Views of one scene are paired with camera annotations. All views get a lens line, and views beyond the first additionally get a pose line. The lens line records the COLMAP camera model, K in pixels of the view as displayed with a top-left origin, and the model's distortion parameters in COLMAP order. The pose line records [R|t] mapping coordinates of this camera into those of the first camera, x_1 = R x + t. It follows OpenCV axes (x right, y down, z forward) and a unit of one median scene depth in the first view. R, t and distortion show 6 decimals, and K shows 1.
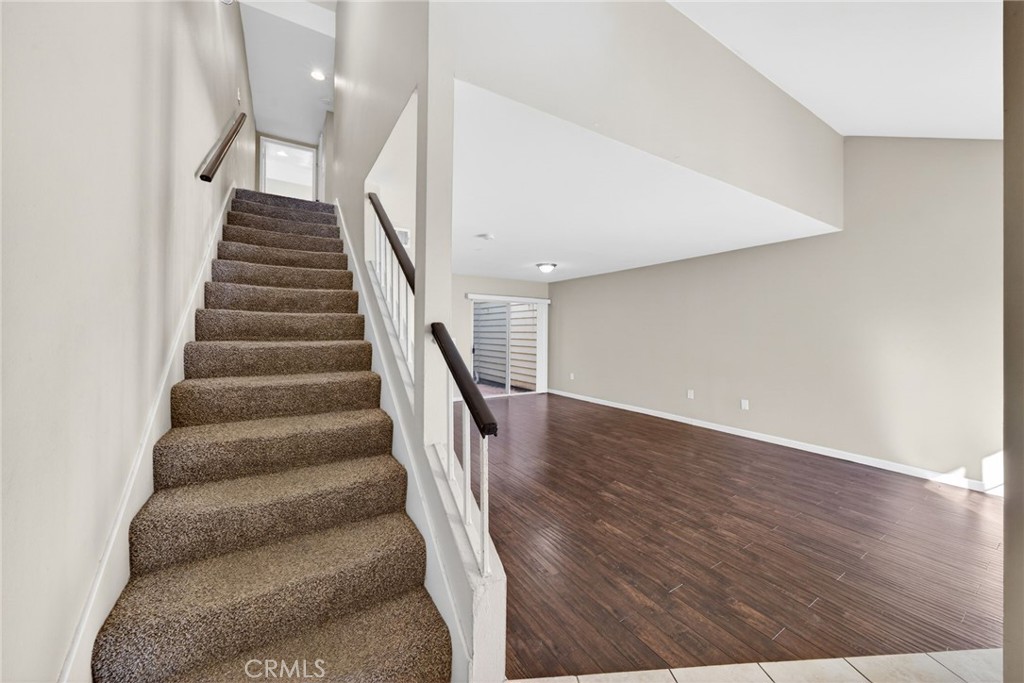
lens RADIAL K [[363.7, 0, 508.6], [0, 363.7, 336.0], [0, 0, 1]] dist [0.001862, 0.000340]
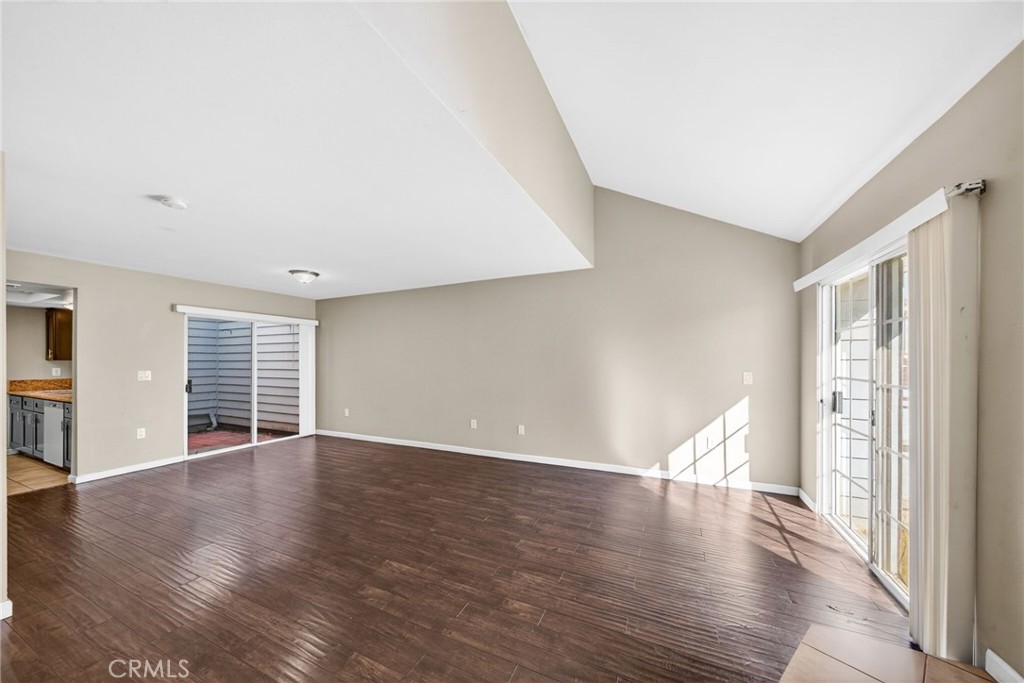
lens RADIAL K [[354.0, 0, 510.2], [0, 354.0, 356.7], [0, 0, 1]] dist [0.001564, 0.000161]
pose [[0.840098, 0.001280, 0.542433, 0.095587], [0.009931, 0.999793, -0.017740, -0.001858], [-0.542343, 0.020290, 0.839912, 0.209906]]
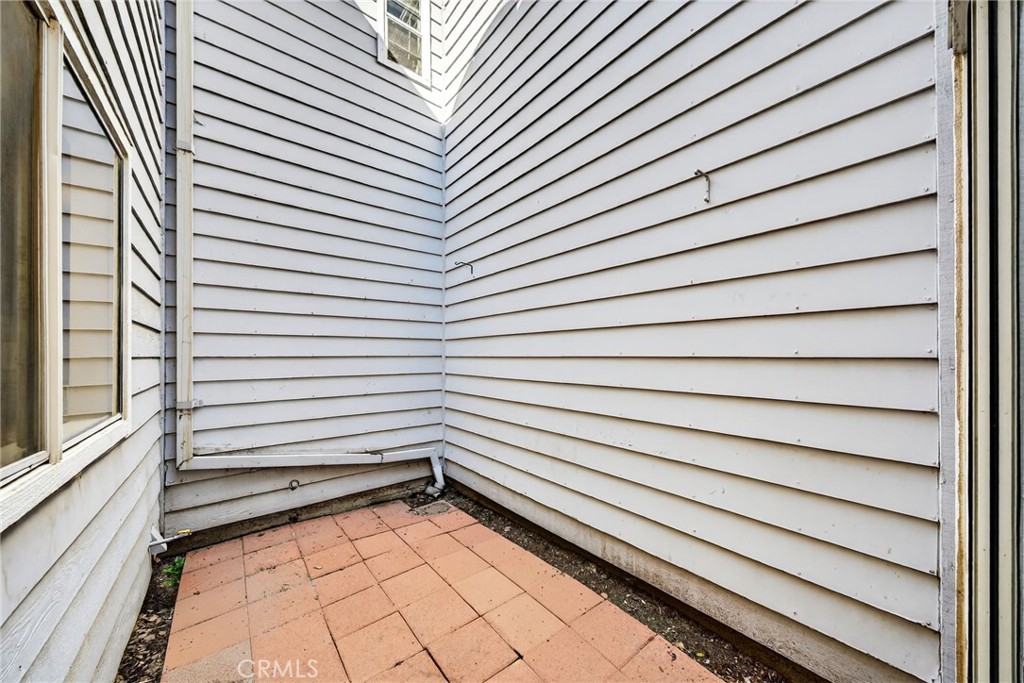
lens RADIAL K [[354.0, 0, 510.2], [0, 354.0, 356.7], [0, 0, 1]] dist [0.001564, 0.000161]
pose [[0.992994, -0.003315, 0.118119, -0.185466], [0.004621, 0.999931, -0.010782, 0.027985], [-0.118075, 0.011252, 0.992941, 2.147751]]
